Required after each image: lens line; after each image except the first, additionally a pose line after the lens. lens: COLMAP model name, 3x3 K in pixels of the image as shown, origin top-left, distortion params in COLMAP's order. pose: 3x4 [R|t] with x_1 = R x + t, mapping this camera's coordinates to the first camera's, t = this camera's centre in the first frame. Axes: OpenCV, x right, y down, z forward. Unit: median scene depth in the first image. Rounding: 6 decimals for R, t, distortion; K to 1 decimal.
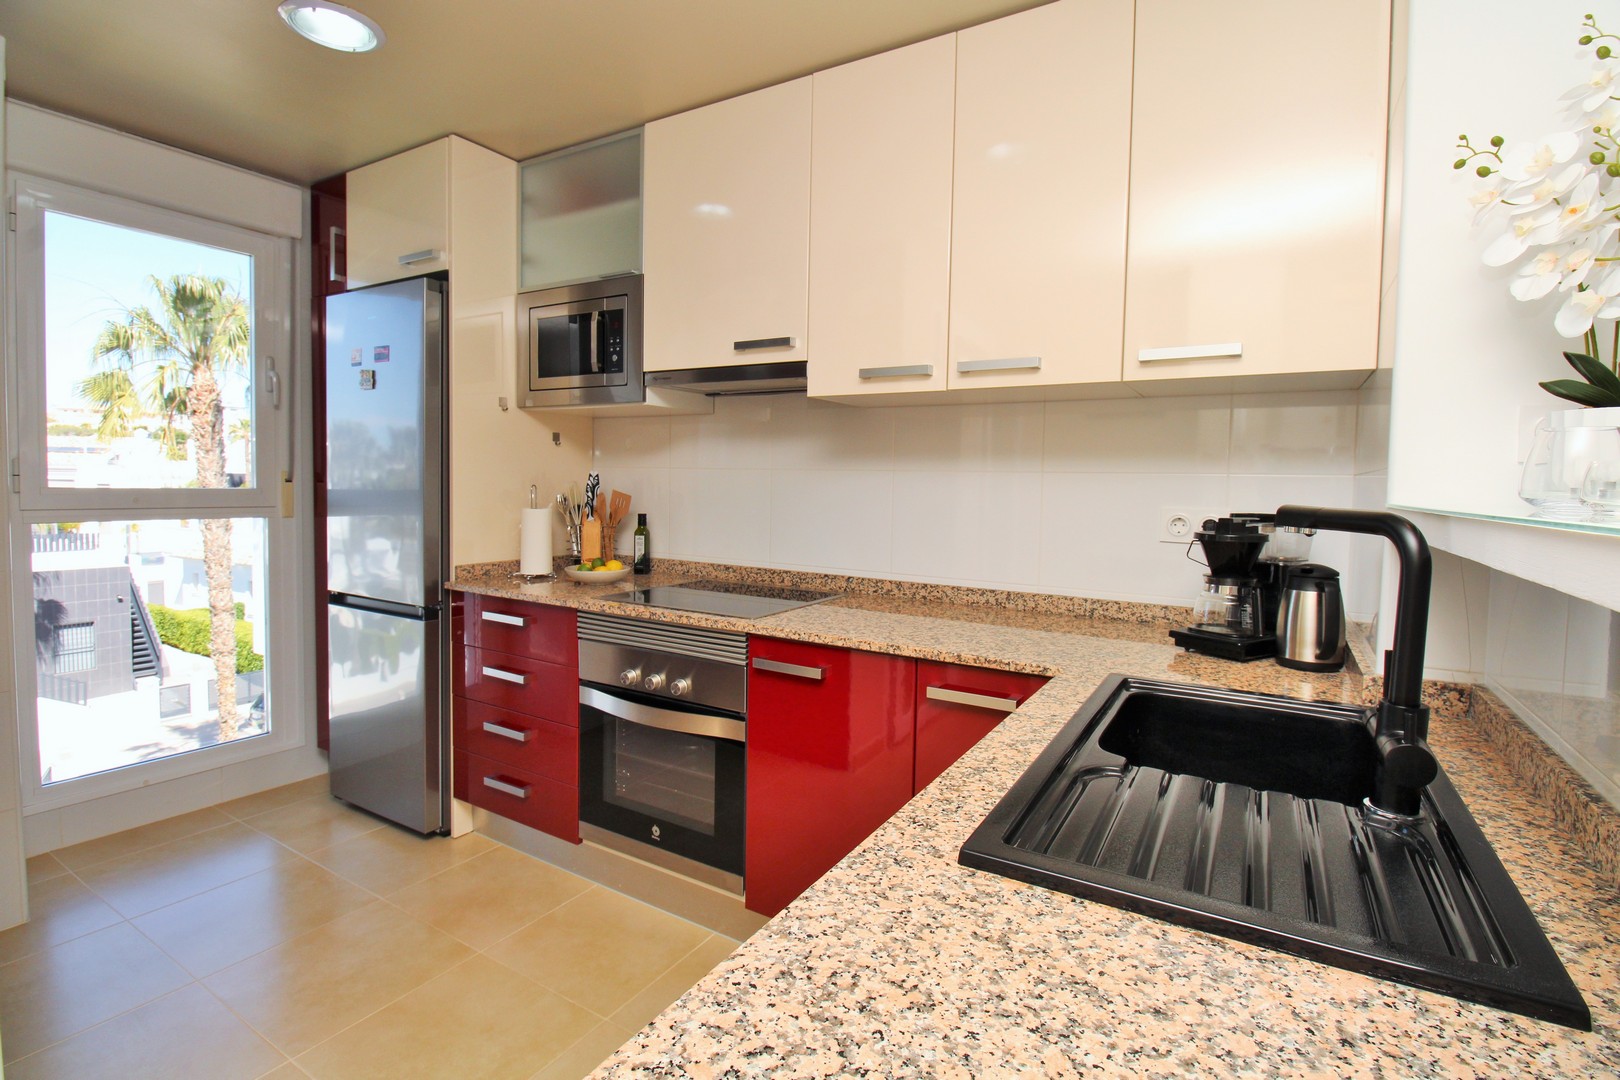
lens RADIAL K [[746.1, 0, 817.5], [0, 746.1, 524.9], [0, 0, 1]] dist [-0.001226, -0.013378]
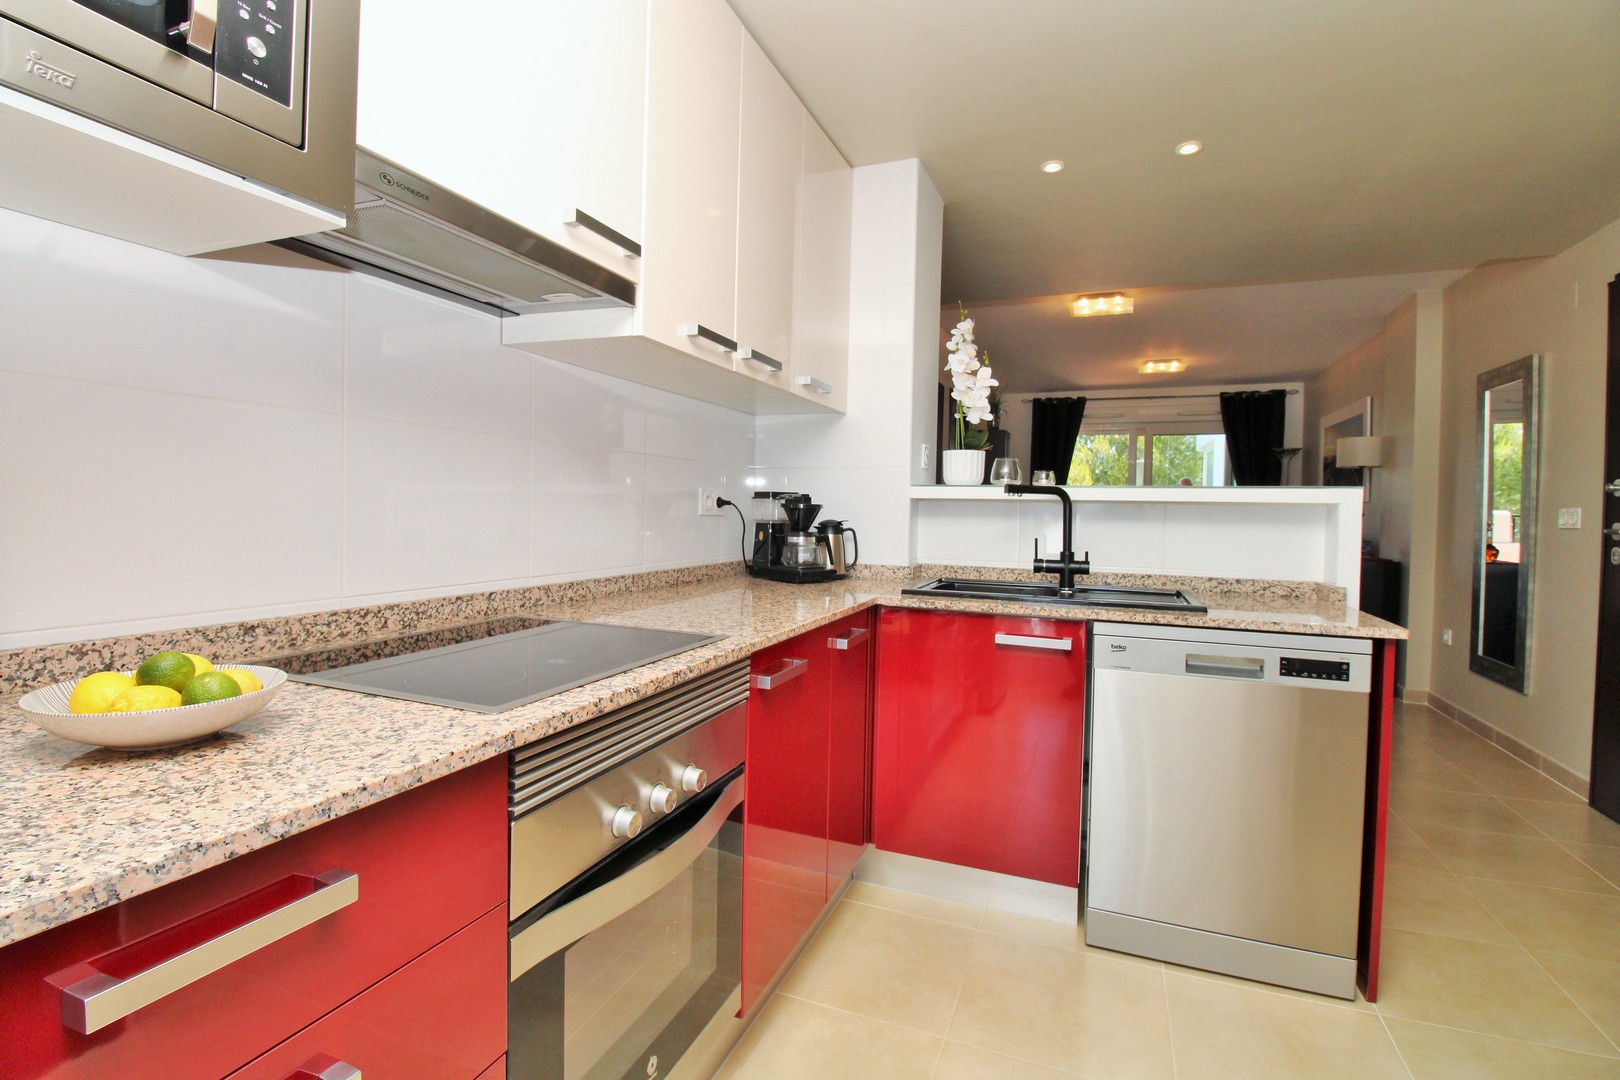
lens RADIAL K [[746.1, 0, 817.5], [0, 746.1, 524.9], [0, 0, 1]] dist [-0.001226, -0.013378]
pose [[-0.168840, -0.041874, 0.984754, -0.720920], [0.037730, 0.998090, 0.048910, -0.013440], [-0.984921, 0.045413, -0.166938, 0.895222]]
